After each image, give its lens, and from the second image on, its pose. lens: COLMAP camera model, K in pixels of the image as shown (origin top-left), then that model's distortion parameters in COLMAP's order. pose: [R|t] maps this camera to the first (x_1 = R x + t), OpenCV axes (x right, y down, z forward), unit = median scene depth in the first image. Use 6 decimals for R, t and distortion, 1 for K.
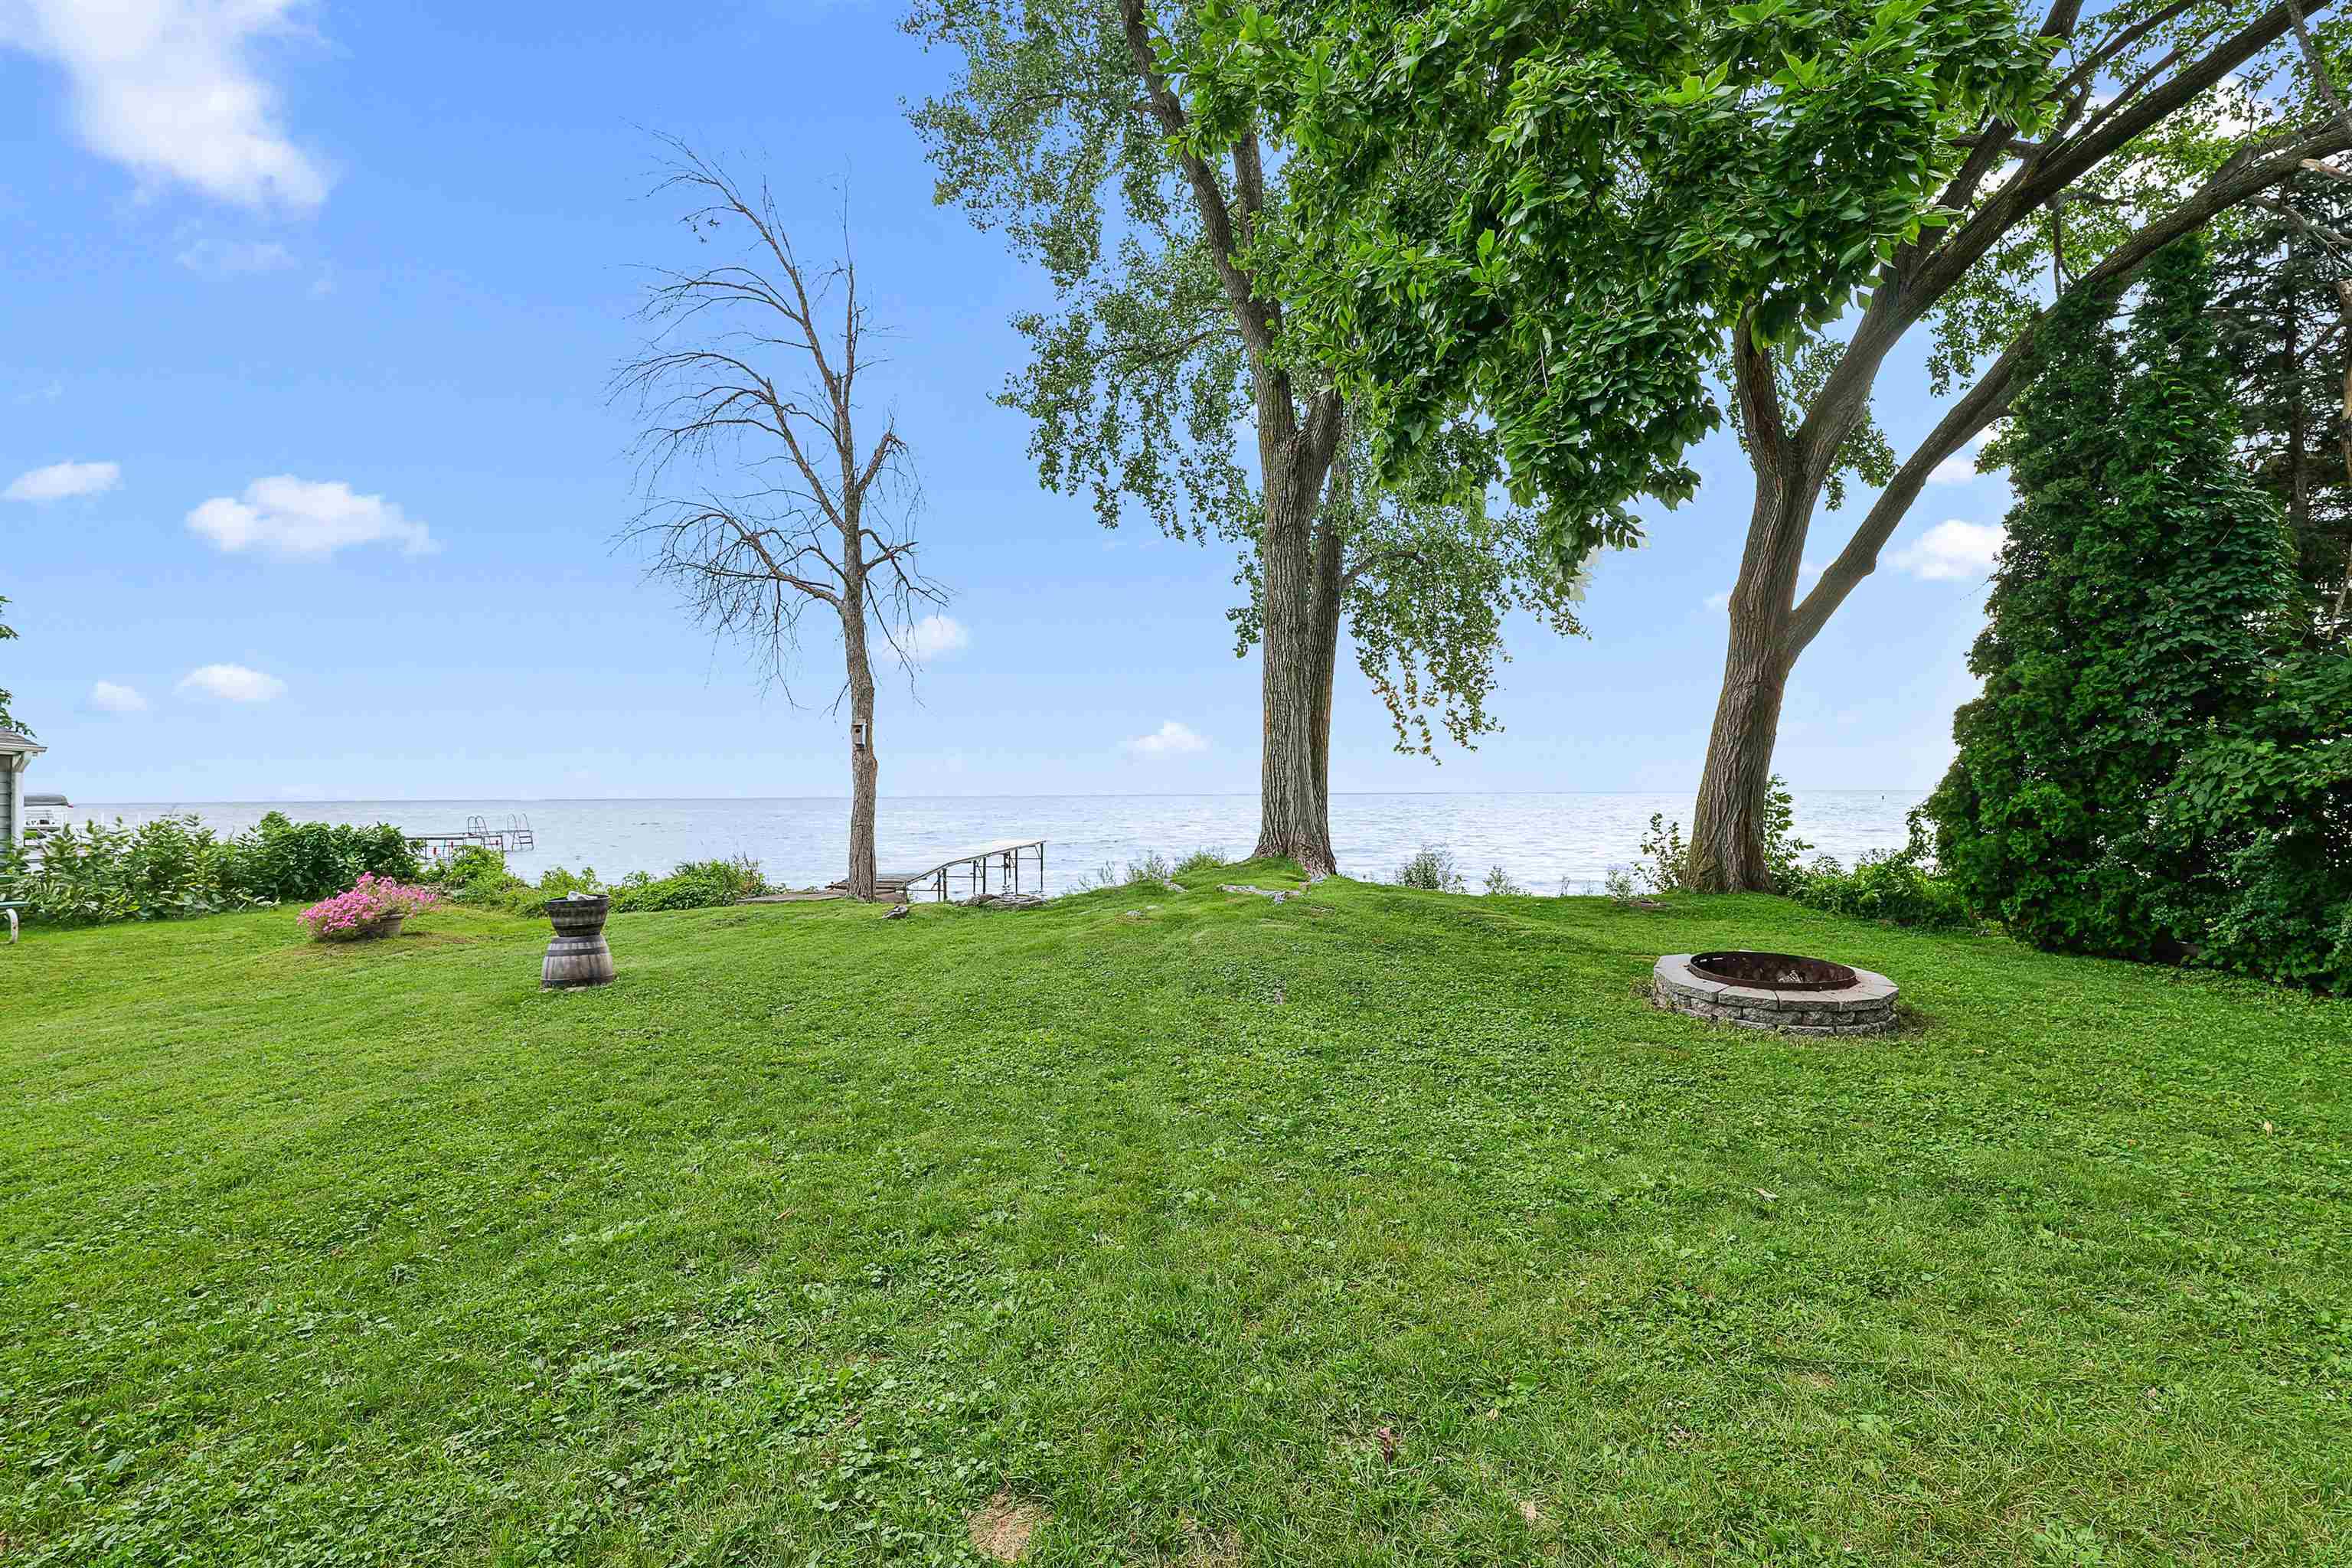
lens RADIAL K [[1025.3, 0, 1169.1], [0, 1025.3, 825.2], [0, 0, 1]] dist [-0.001554, -0.000249]
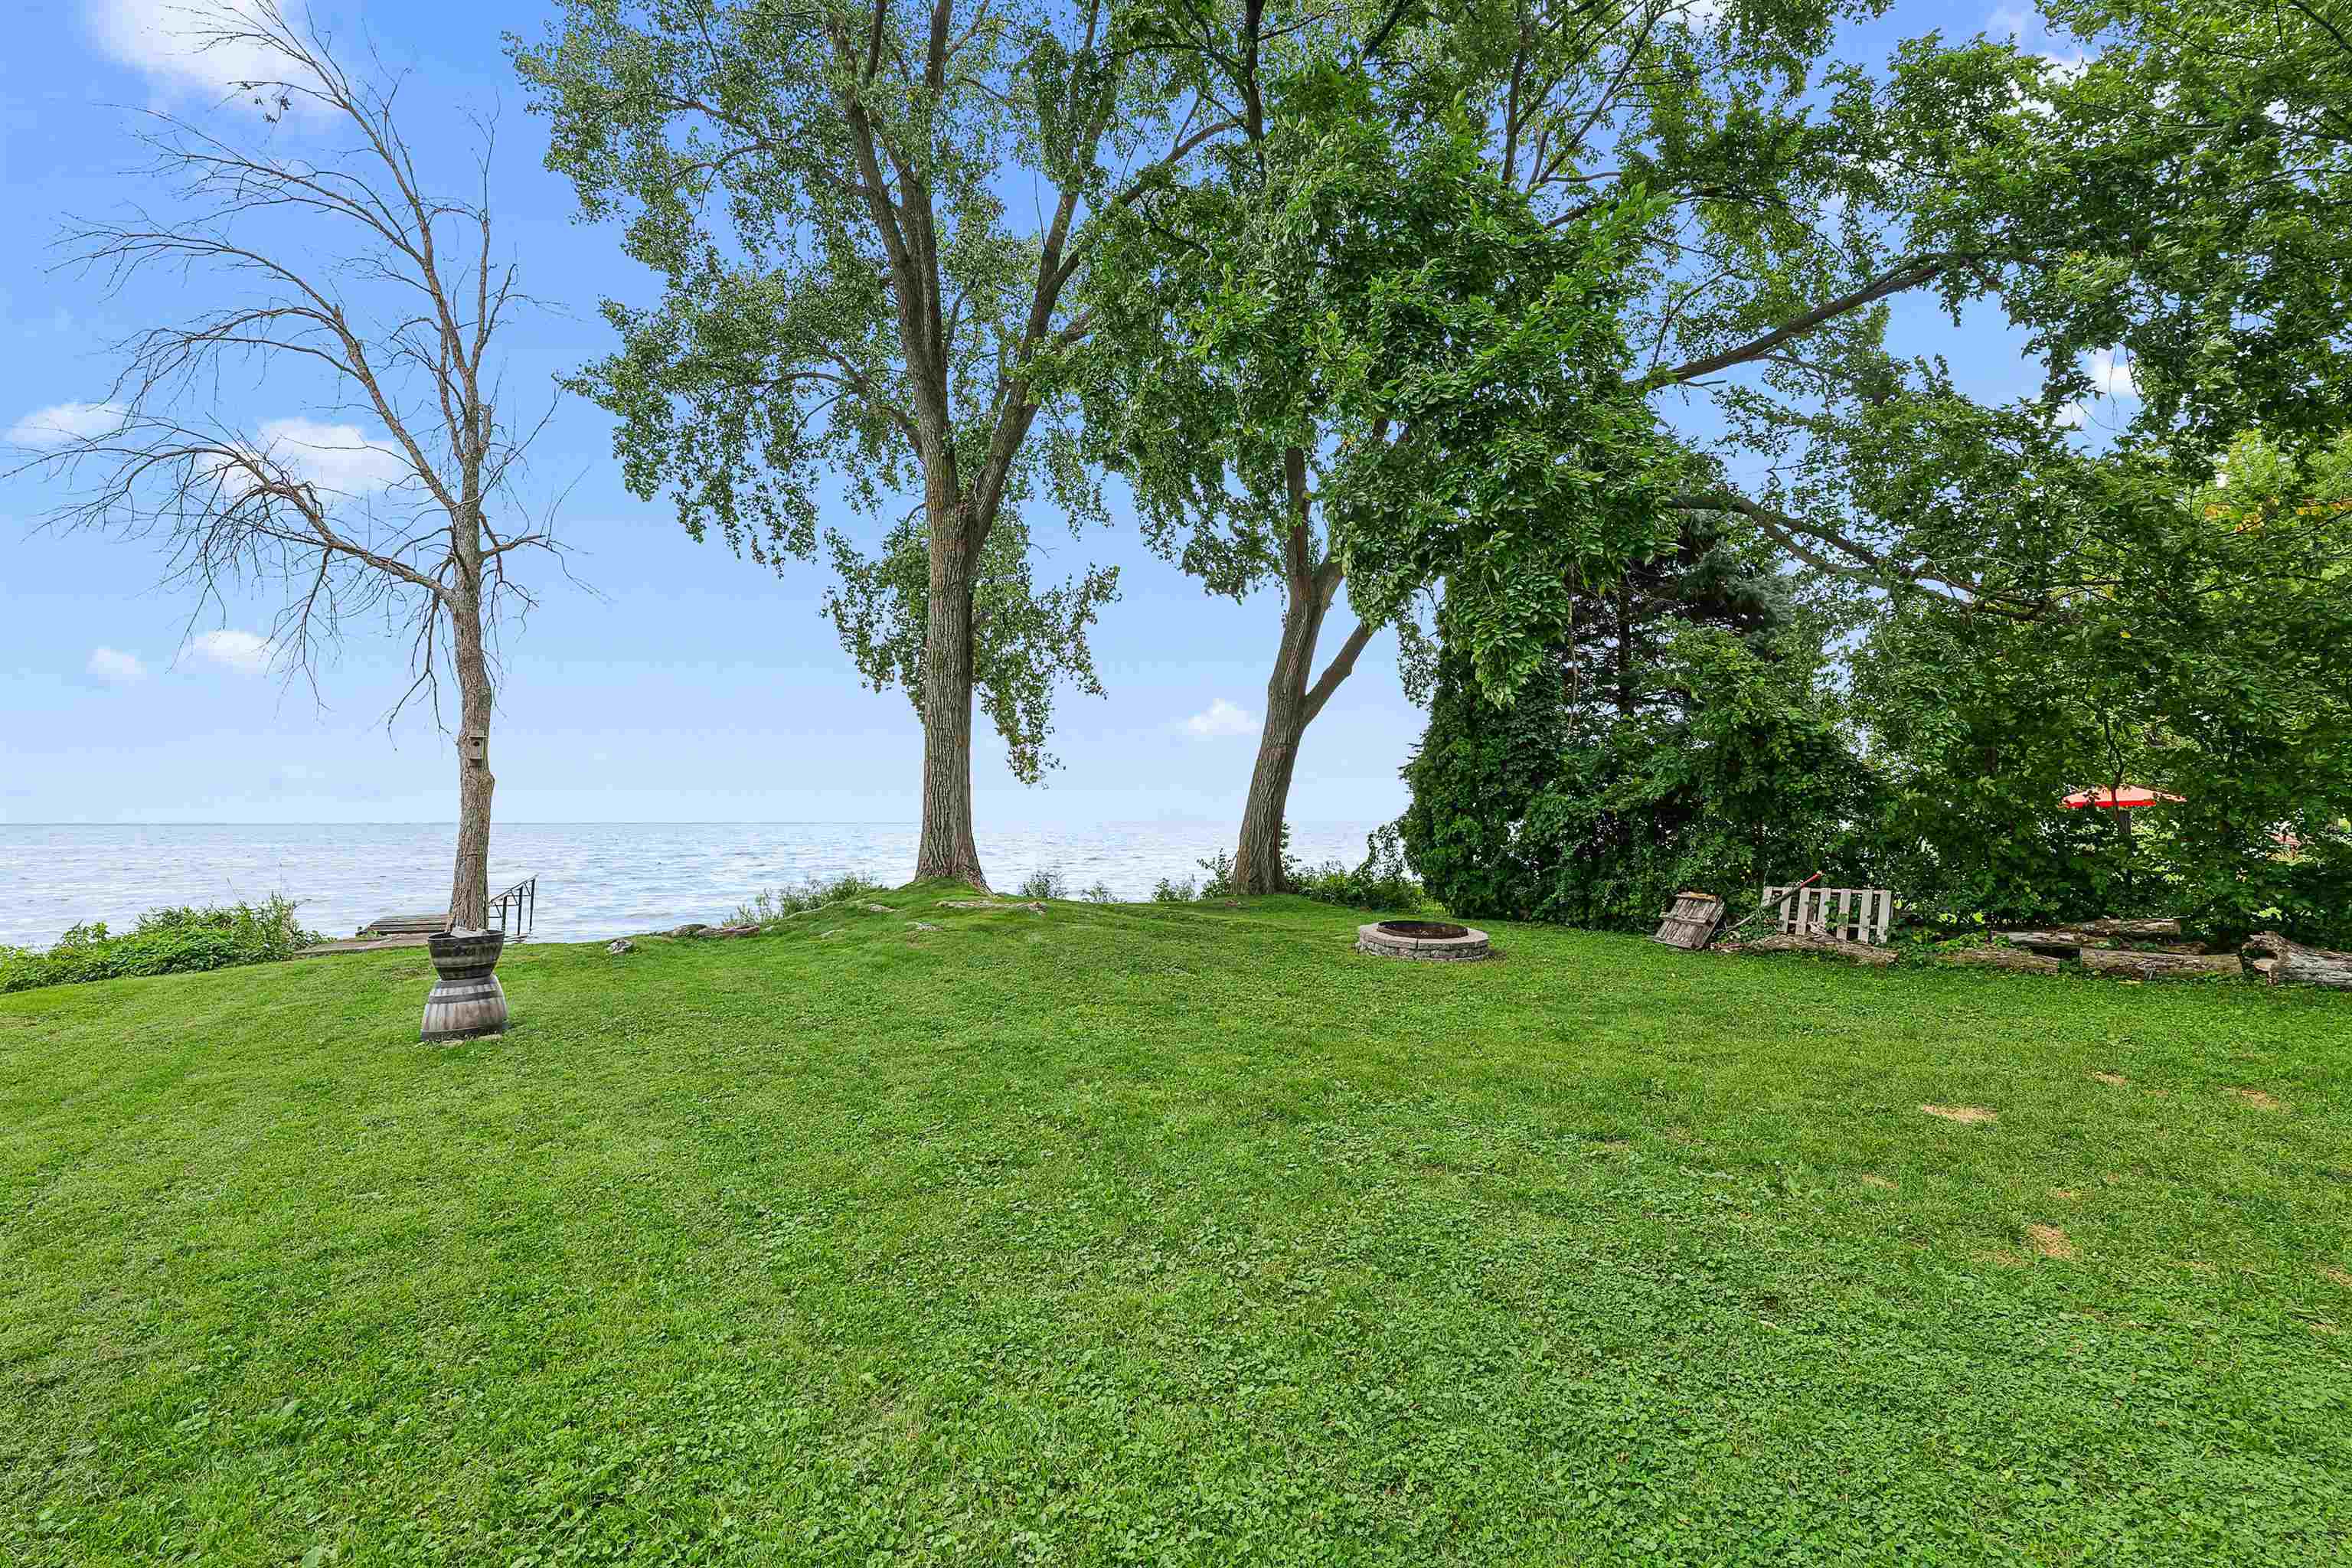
lens RADIAL K [[1025.3, 0, 1169.1], [0, 1025.3, 825.2], [0, 0, 1]] dist [-0.001554, -0.000249]
pose [[0.800672, 0.002653, 0.599097, -0.370834], [0.015092, 0.999584, -0.024596, 0.005106], [-0.598913, 0.028735, 0.800299, -0.033483]]
